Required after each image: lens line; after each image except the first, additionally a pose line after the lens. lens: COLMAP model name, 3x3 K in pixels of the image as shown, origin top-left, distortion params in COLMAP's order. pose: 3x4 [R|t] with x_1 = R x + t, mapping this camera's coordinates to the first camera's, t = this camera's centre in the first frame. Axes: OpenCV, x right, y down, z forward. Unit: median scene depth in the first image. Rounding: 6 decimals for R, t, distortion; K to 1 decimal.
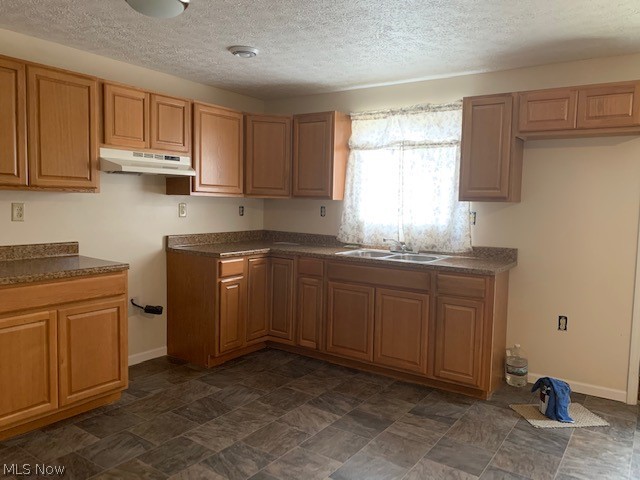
lens RADIAL K [[485.0, 0, 321.1], [0, 485.0, 237.6], [0, 0, 1]] dist [0.034119, -0.046343]
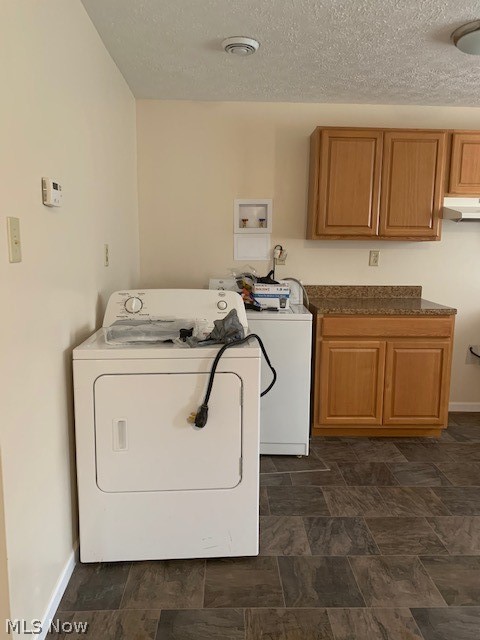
lens RADIAL K [[485.0, 0, 241.6], [0, 485.0, 318.0], [0, 0, 1]] dist [0.034119, -0.046343]
pose [[0.580946, 0.099534, -0.807834, 0.179647], [-0.062444, 0.995020, 0.077691, 0.021888], [0.811543, 0.005310, 0.584268, 0.034055]]
